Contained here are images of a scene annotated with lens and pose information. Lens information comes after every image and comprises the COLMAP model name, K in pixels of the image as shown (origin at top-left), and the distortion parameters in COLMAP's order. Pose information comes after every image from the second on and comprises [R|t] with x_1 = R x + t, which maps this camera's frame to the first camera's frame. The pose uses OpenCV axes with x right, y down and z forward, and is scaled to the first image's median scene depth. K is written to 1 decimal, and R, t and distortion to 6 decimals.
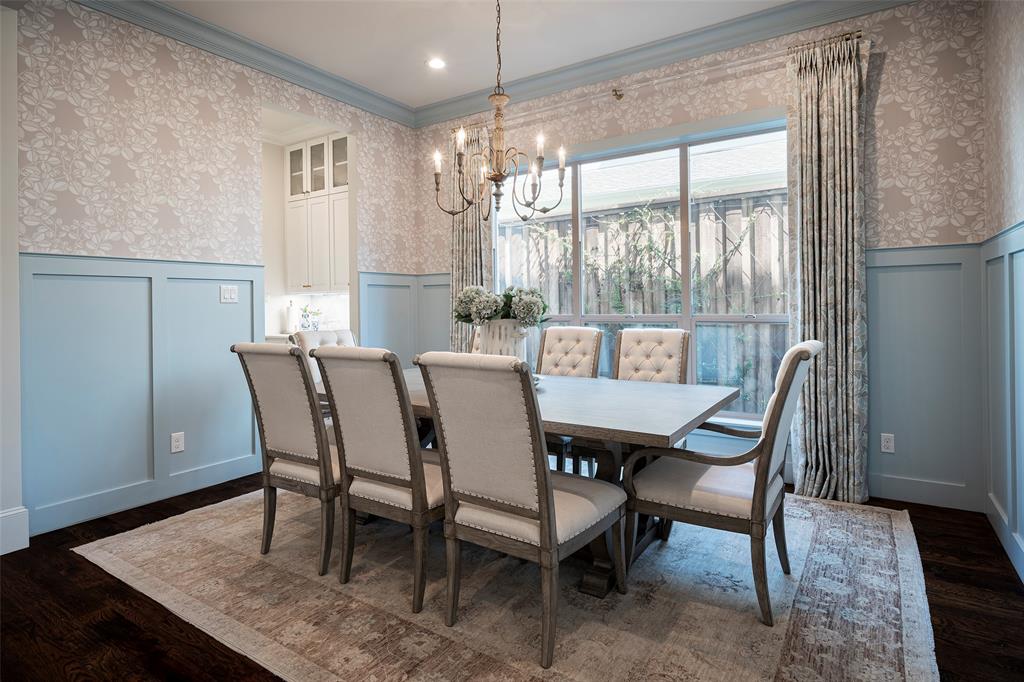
lens RADIAL K [[539.5, 0, 512.9], [0, 539.5, 303.7], [0, 0, 1]] dist [0.019517, -0.000471]
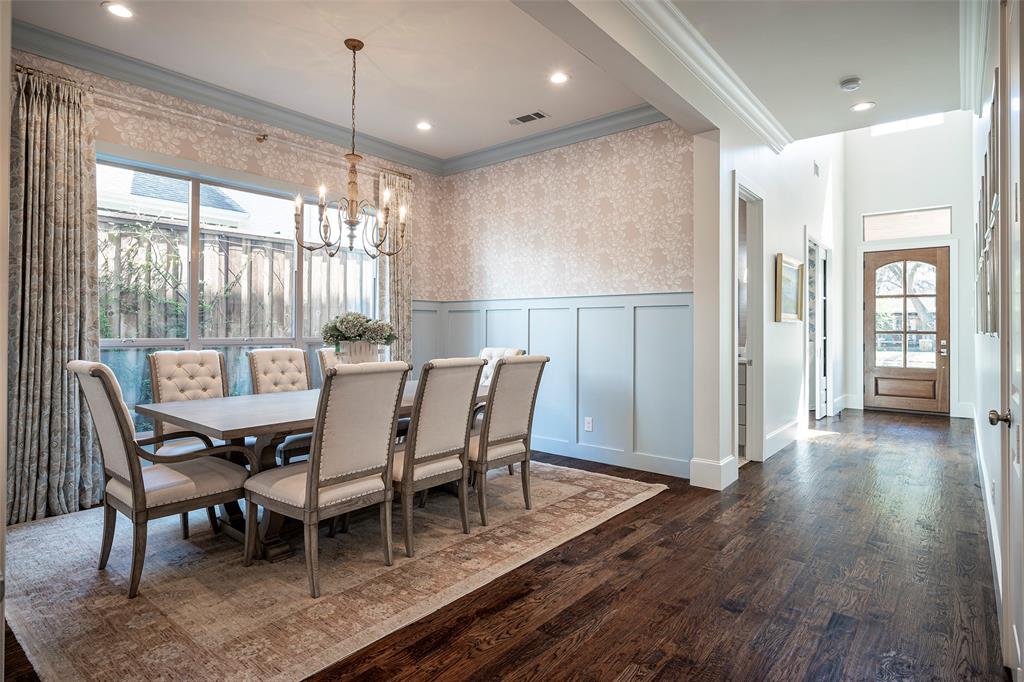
lens RADIAL K [[548.1, 0, 512.4], [0, 548.1, 327.0], [0, 0, 1]] dist [-0.000559, 0.000285]
pose [[0.106359, 0.017282, 0.994178, -1.060849], [-0.002790, 0.999850, -0.017082, 0.023289], [-0.994324, -0.000957, 0.106391, 0.466037]]
